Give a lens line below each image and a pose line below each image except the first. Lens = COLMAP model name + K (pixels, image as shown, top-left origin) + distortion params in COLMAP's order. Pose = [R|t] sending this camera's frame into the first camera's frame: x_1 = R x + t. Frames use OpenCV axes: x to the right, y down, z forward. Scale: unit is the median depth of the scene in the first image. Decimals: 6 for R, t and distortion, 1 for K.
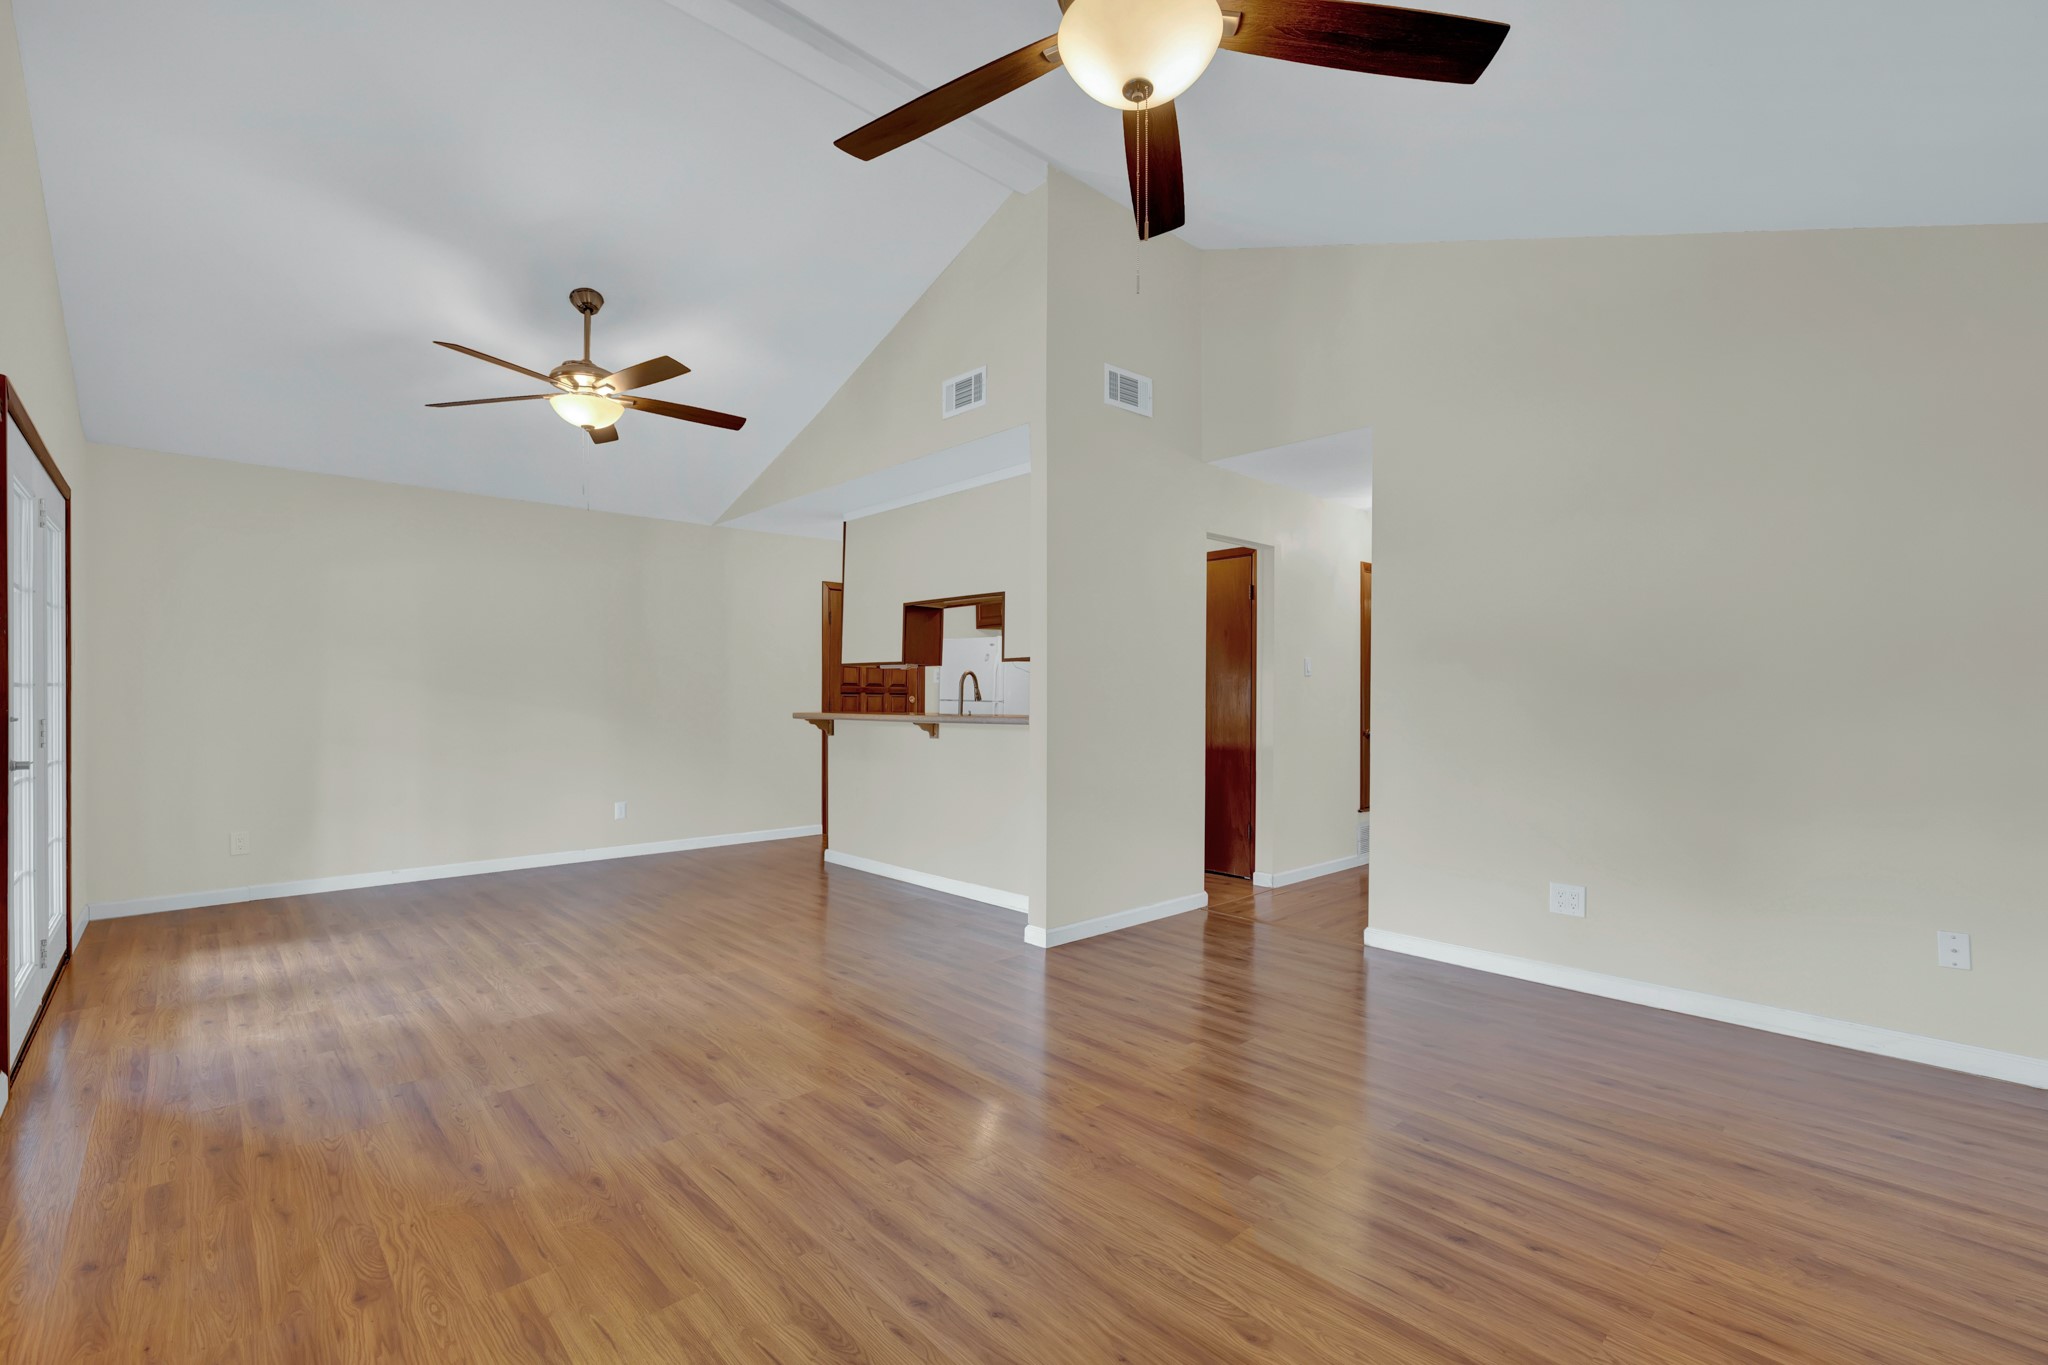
lens RADIAL K [[888.9, 0, 1015.4], [0, 888.9, 684.4], [0, 0, 1]] dist [-0.016520, 0.000239]
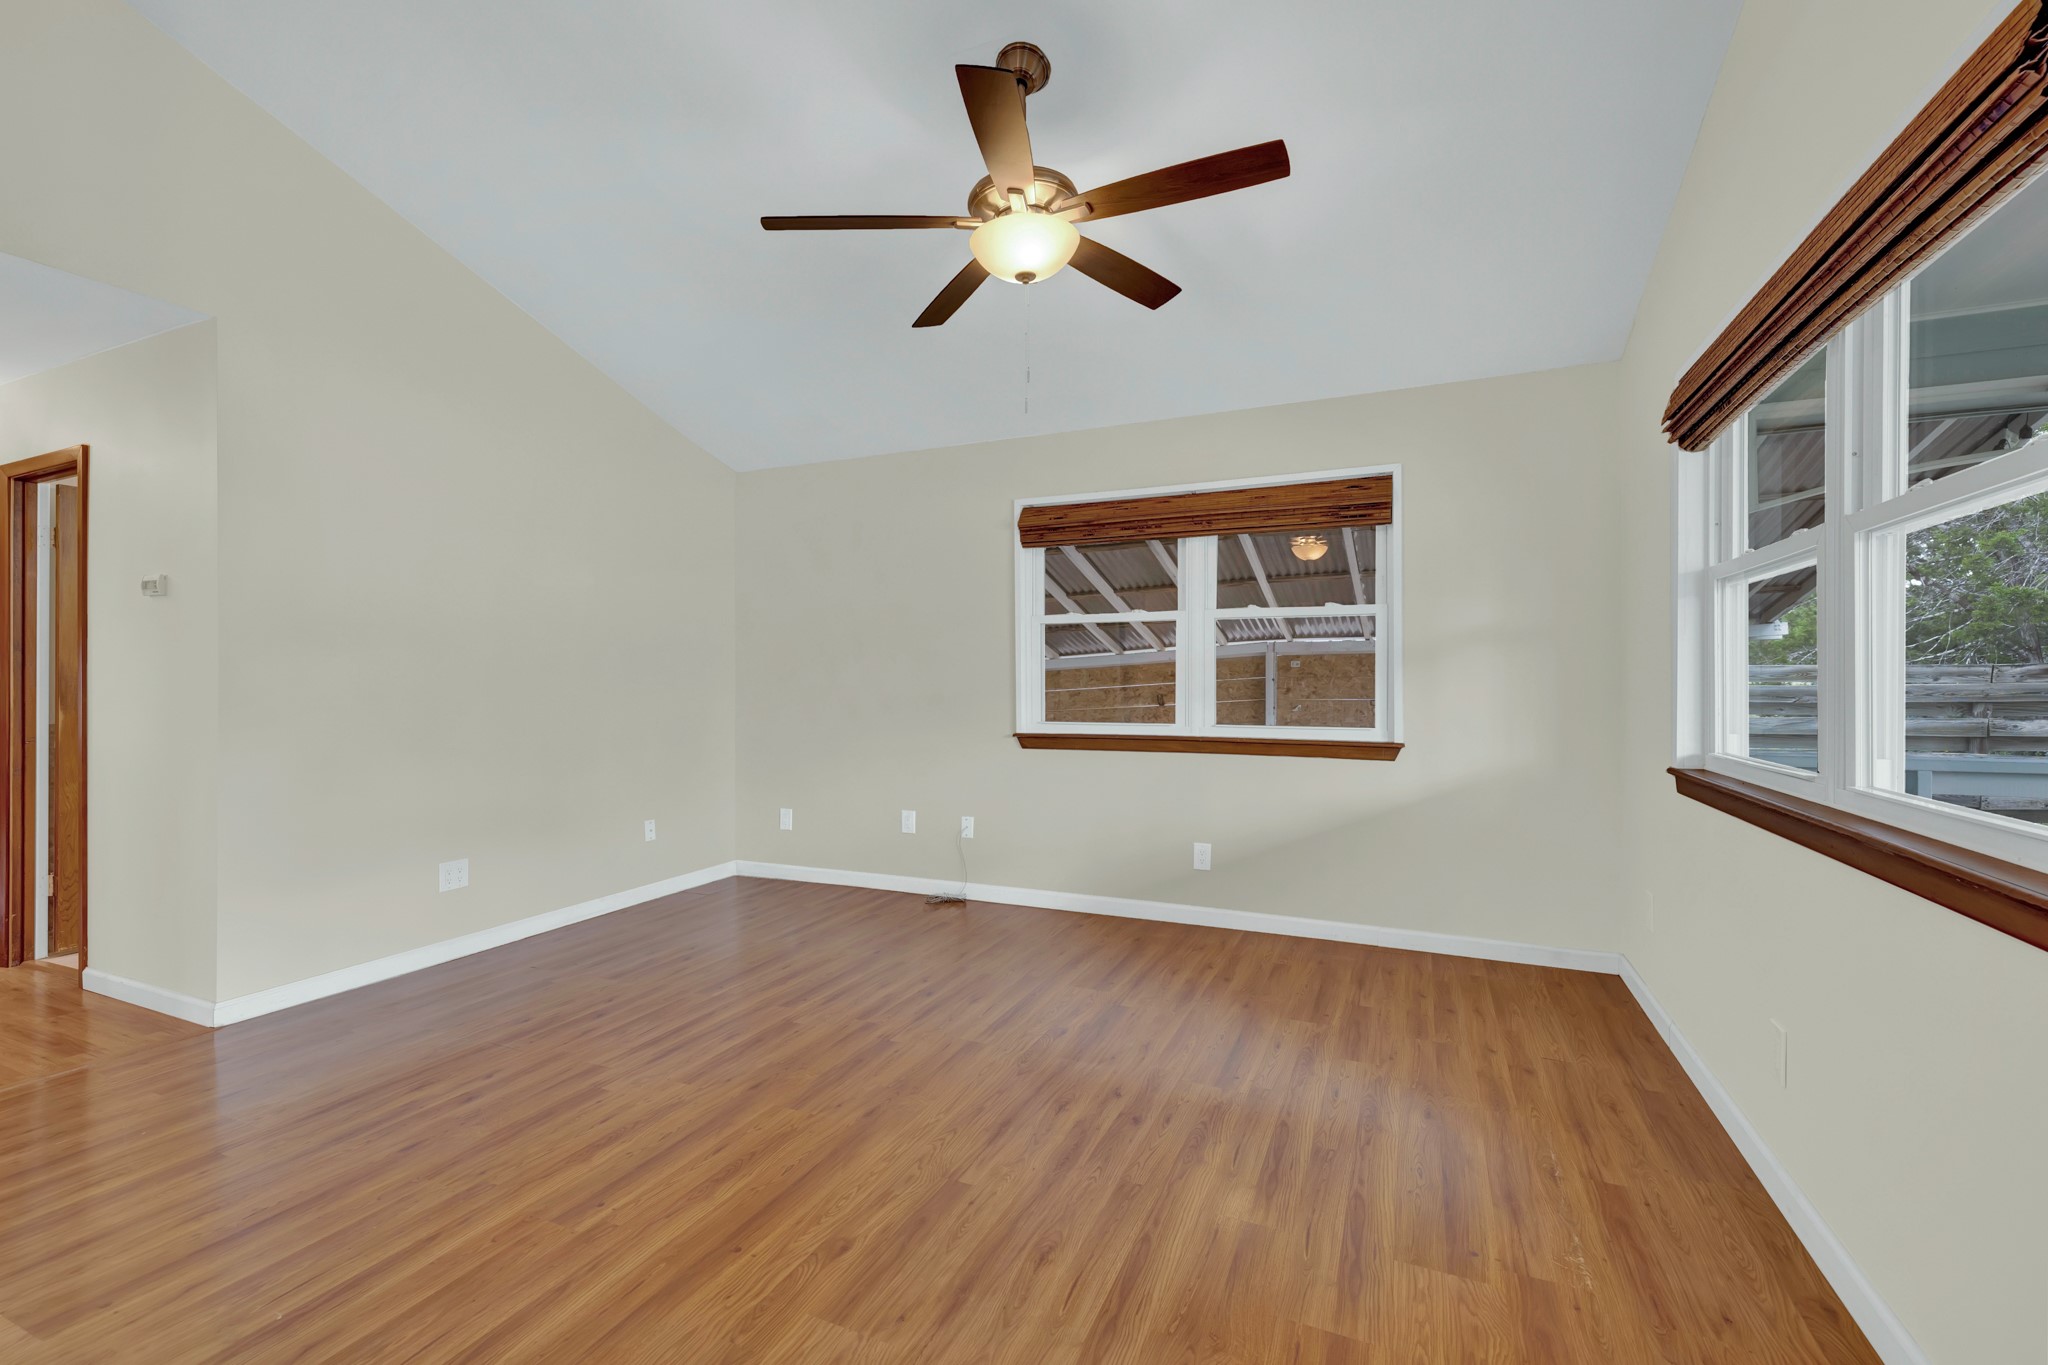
lens RADIAL K [[900.3, 0, 1016.6], [0, 900.3, 703.4], [0, 0, 1]] dist [-0.048496, 0.013847]
pose [[-0.391497, -0.029556, 0.919705, -1.024665], [-0.000125, 0.999486, 0.032067, 0.009794], [-0.920179, 0.012439, -0.391299, 1.356613]]
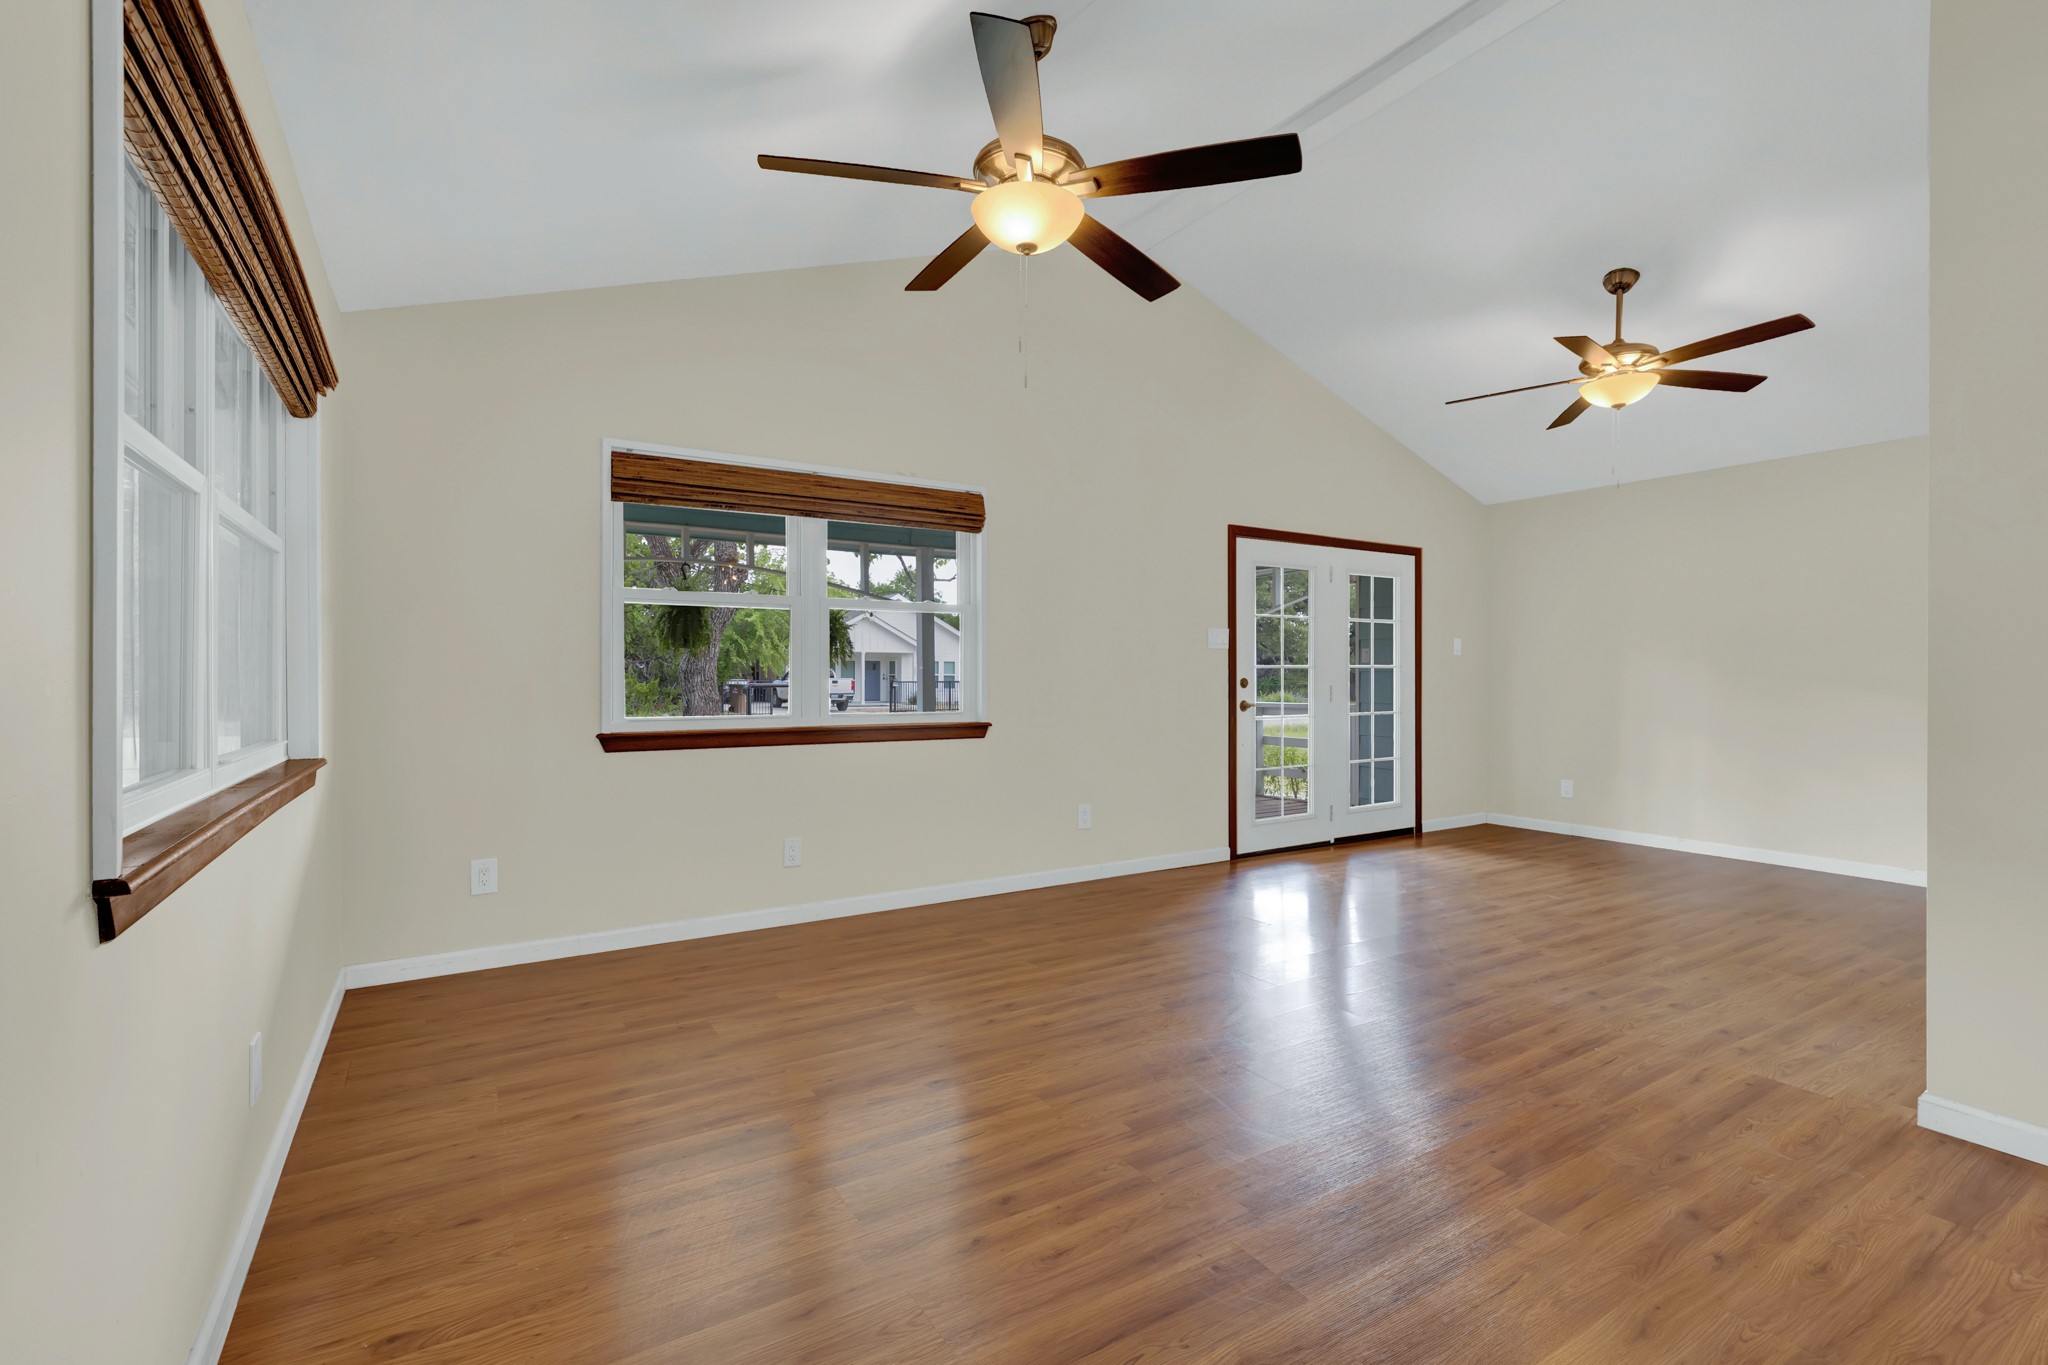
lens RADIAL K [[900.3, 0, 1016.6], [0, 900.3, 703.4], [0, 0, 1]] dist [-0.048496, 0.013847]
pose [[-0.176317, 0.022561, -0.984075, 1.301410], [-0.004980, 0.999704, 0.023811, 0.045965], [0.984321, 0.009099, -0.176152, 1.056000]]
